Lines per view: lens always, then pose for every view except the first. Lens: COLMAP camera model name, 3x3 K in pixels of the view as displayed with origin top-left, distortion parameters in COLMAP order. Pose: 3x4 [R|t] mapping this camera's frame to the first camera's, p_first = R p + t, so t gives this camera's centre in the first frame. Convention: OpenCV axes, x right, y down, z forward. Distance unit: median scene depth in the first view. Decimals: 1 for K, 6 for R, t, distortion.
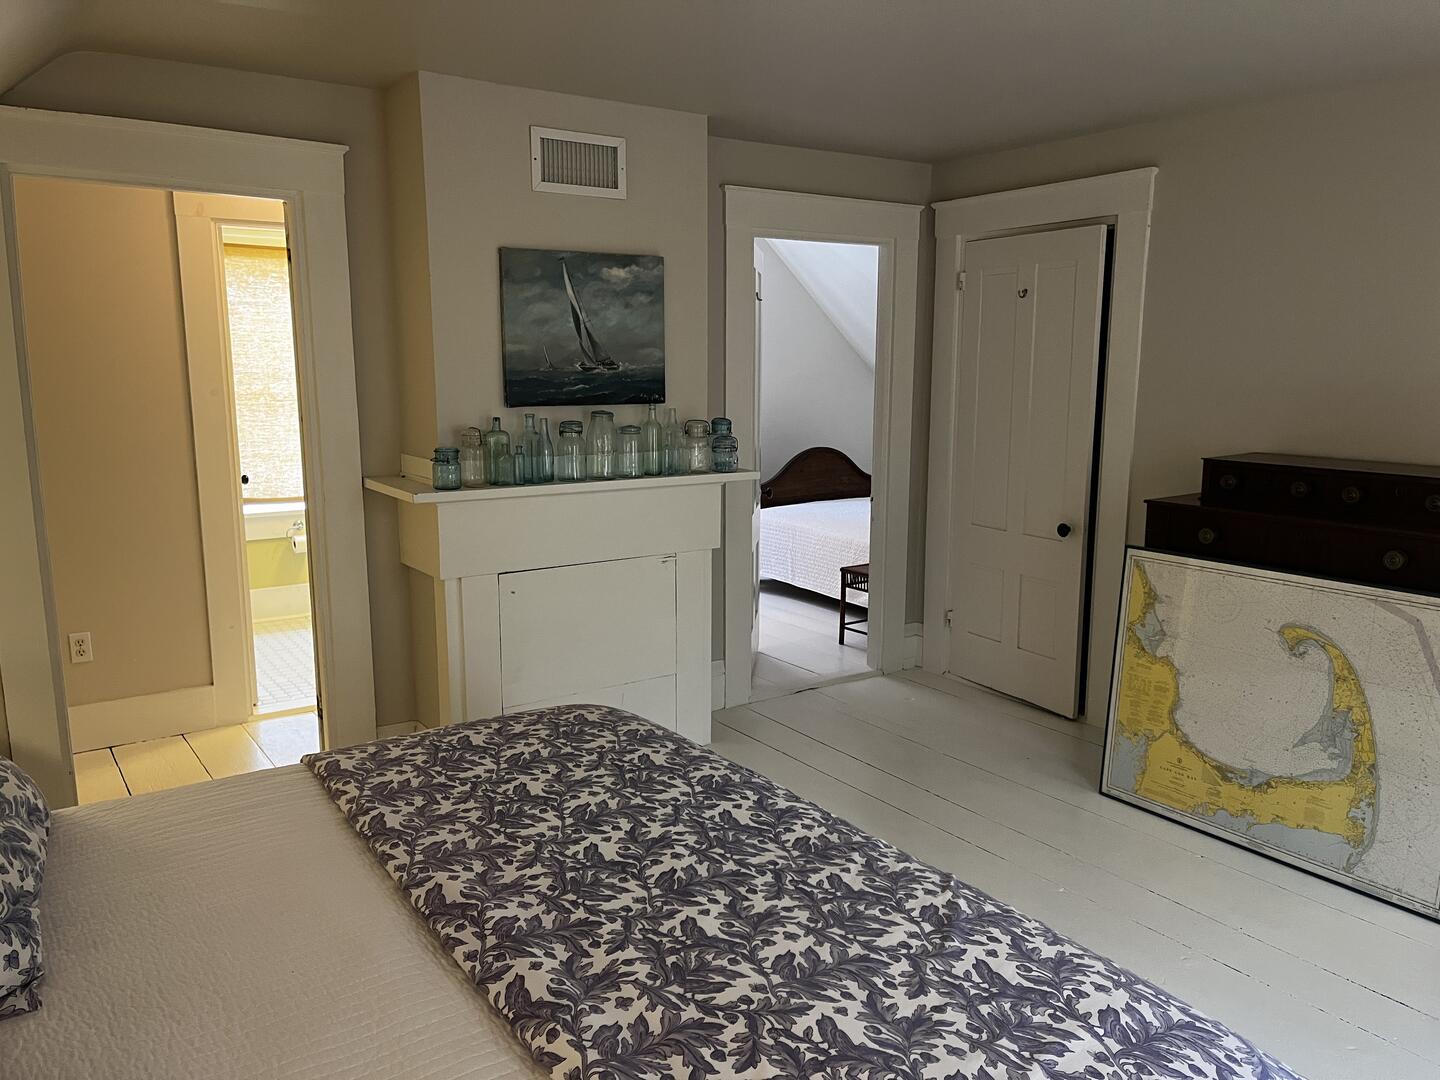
lens RADIAL K [[1092.4, 0, 717.5], [0, 1092.4, 548.1], [0, 0, 1]] dist [0.061029, -0.063071]
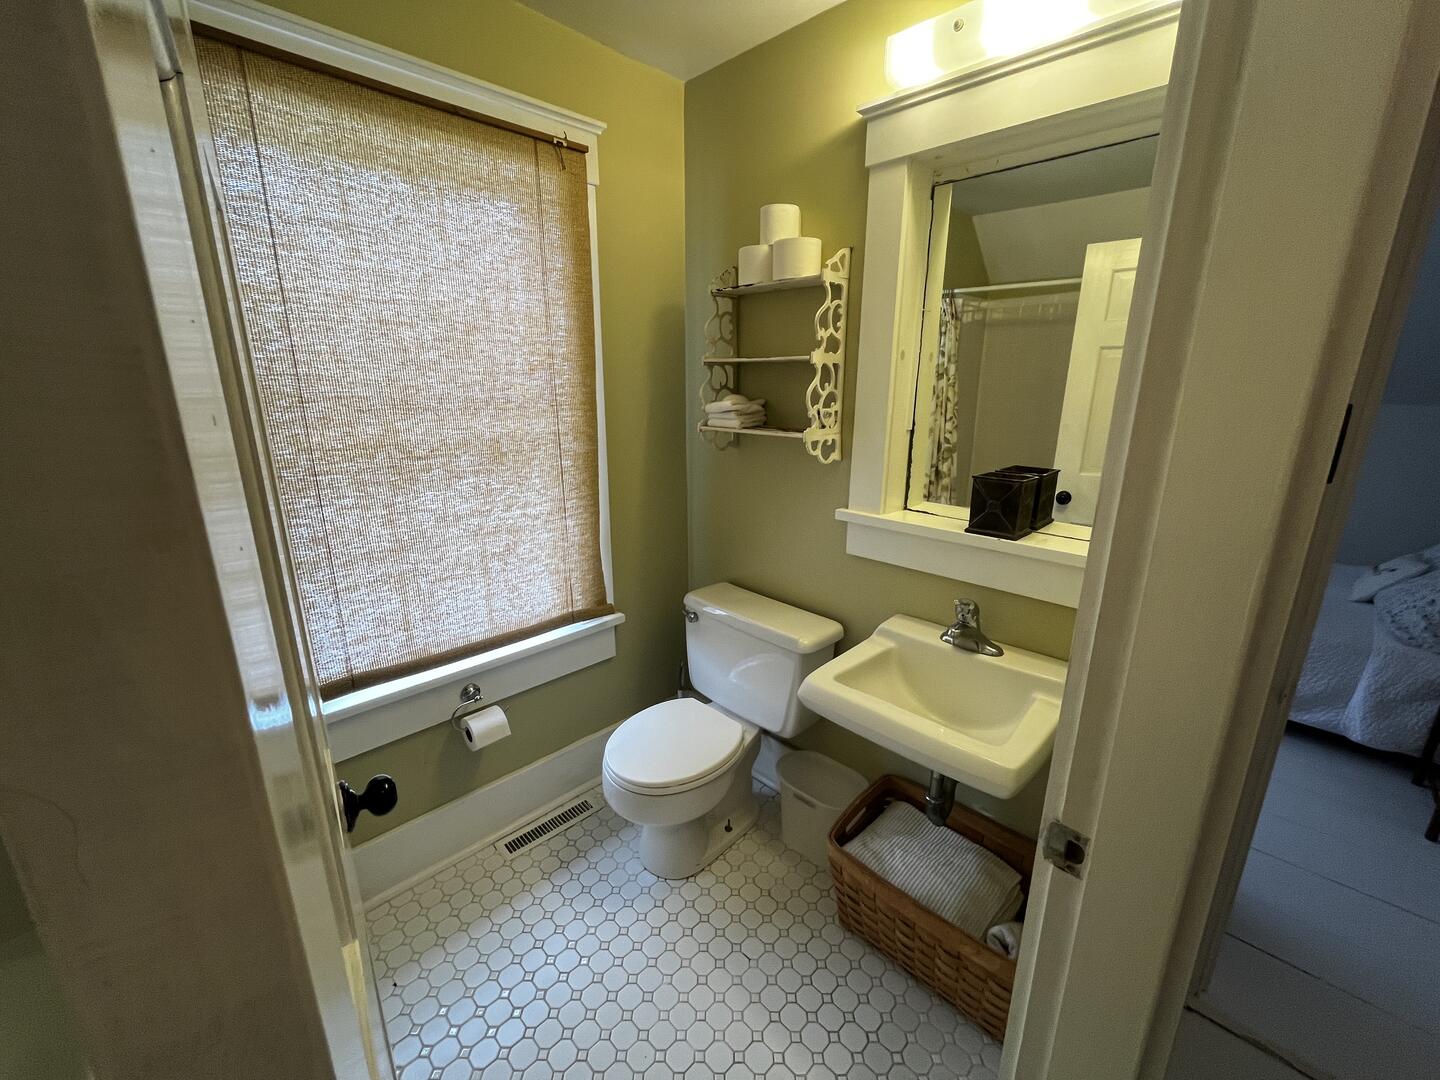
lens RADIAL K [[587.9, 0, 720.0], [0, 587.9, 540.0], [0, 0, 1]] dist [-0.007248, 0.000311]
pose [[0.981917, -0.058900, 0.179914, -0.526946], [0.042918, 0.994883, 0.091469, -0.191729], [-0.184381, -0.082094, 0.979420, 1.204514]]
